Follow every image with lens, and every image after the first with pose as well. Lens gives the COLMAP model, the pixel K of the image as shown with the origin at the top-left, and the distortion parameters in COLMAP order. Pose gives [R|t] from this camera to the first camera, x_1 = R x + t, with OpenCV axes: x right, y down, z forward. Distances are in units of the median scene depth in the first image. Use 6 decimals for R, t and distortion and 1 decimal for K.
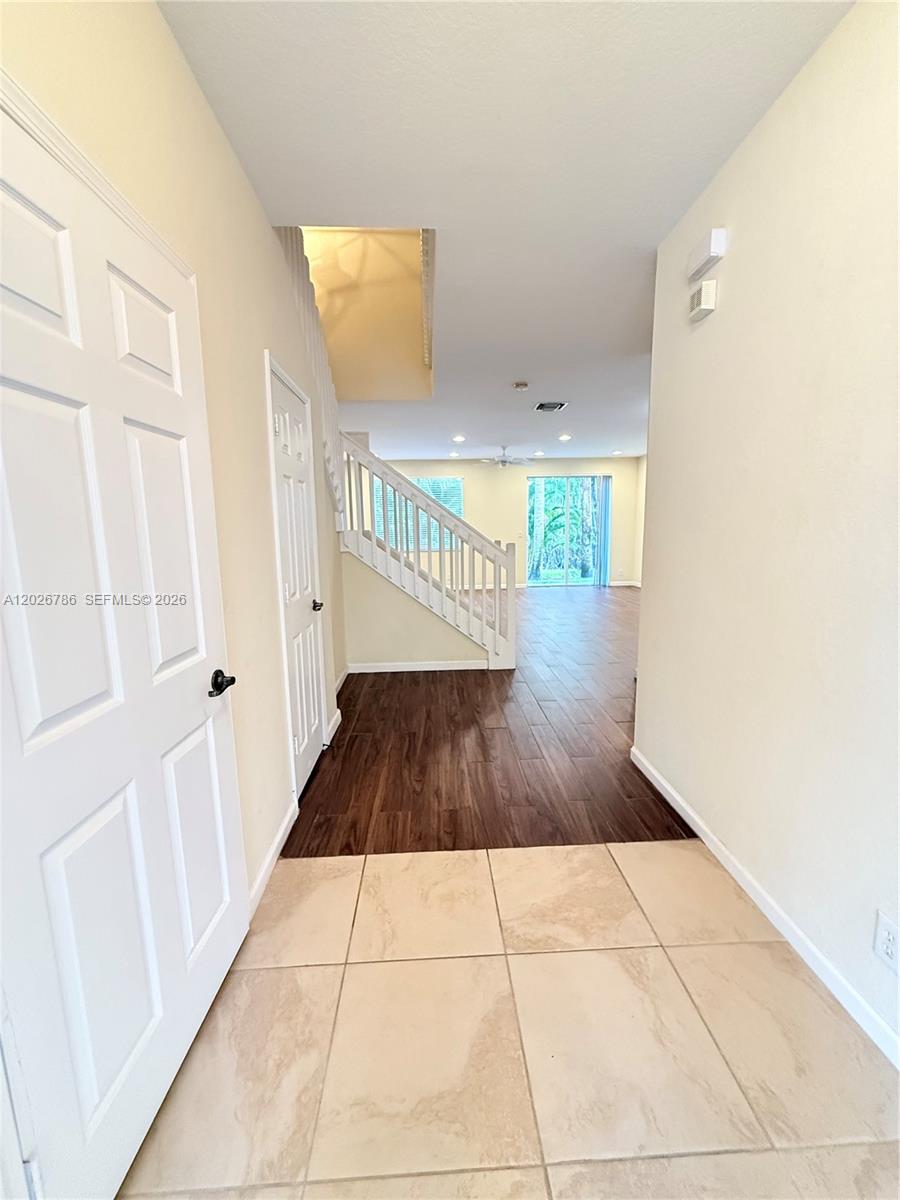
lens RADIAL K [[478.7, 0, 450.1], [0, 478.7, 595.2], [0, 0, 1]] dist [0.000889, -0.000212]
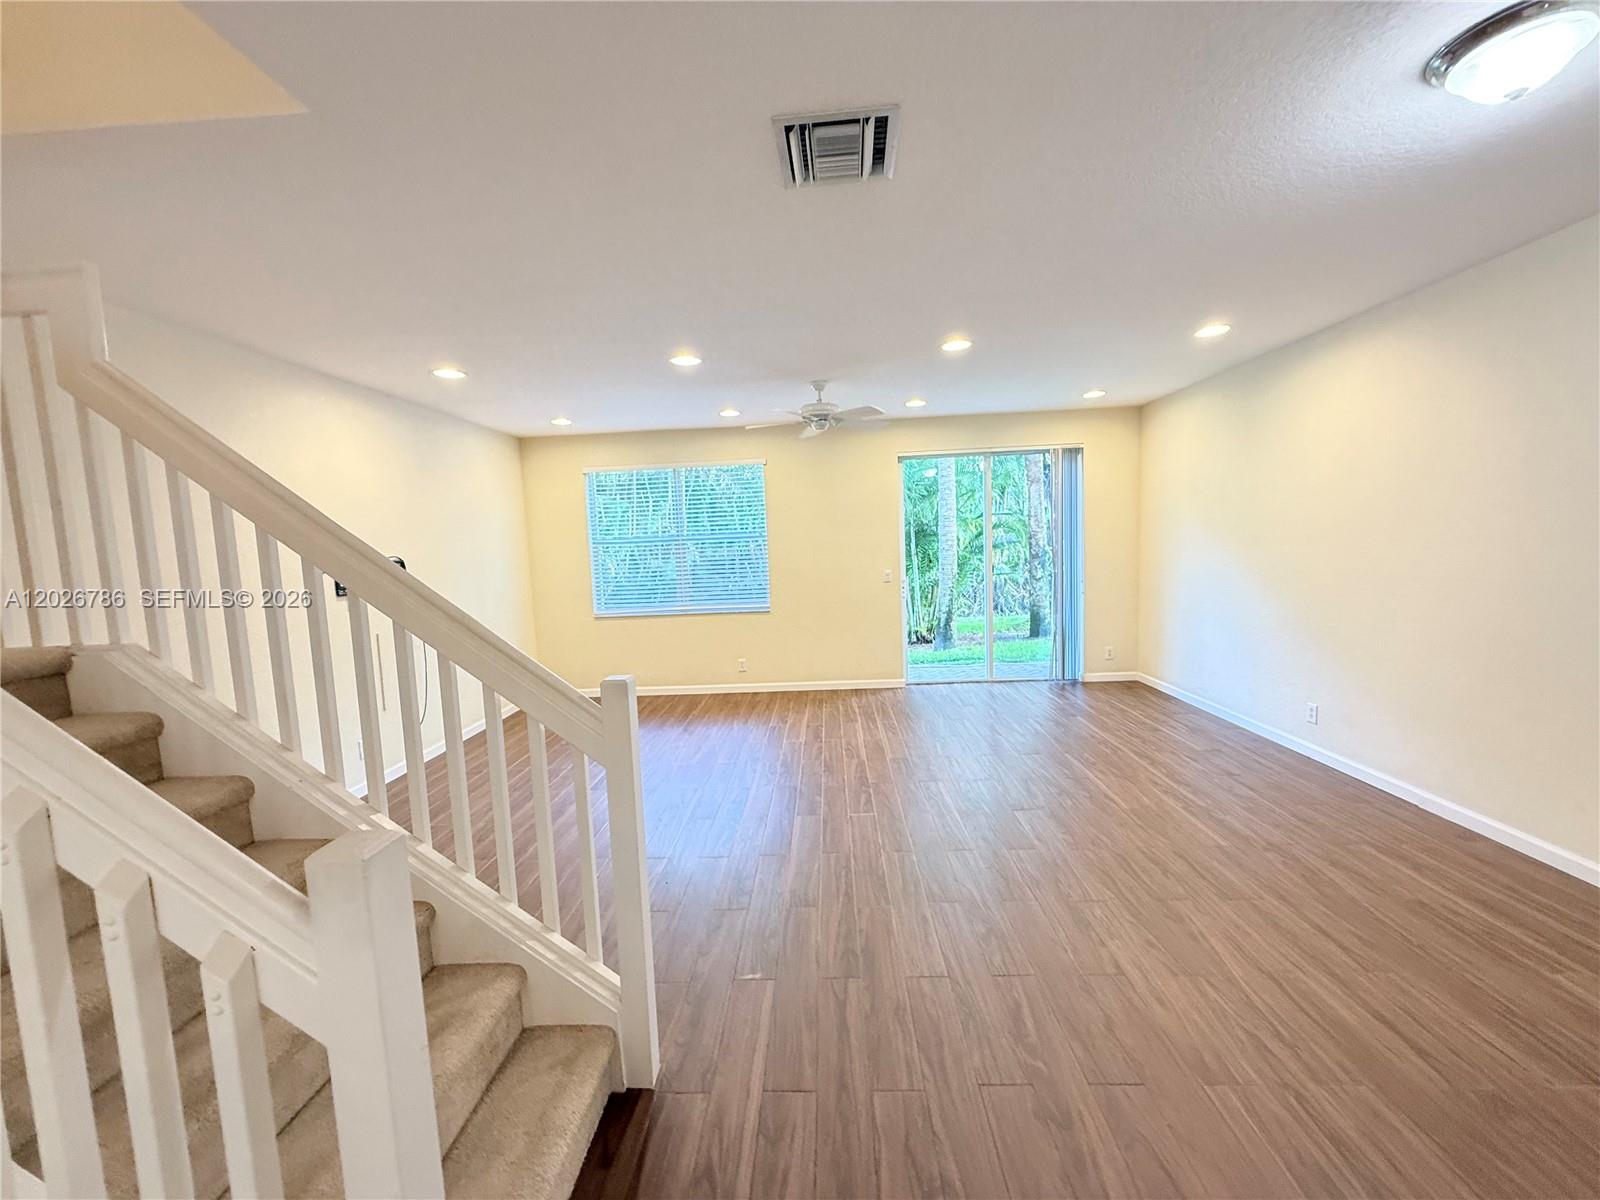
lens RADIAL K [[638.3, 0, 800.0], [0, 638.3, 600.0], [0, 0, 1]] dist [0.000889, -0.000212]
pose [[0.995714, -0.014237, -0.091379, 0.158389], [0.009748, 0.998732, -0.049385, -0.098375], [0.091966, 0.048282, 0.994591, 0.484949]]
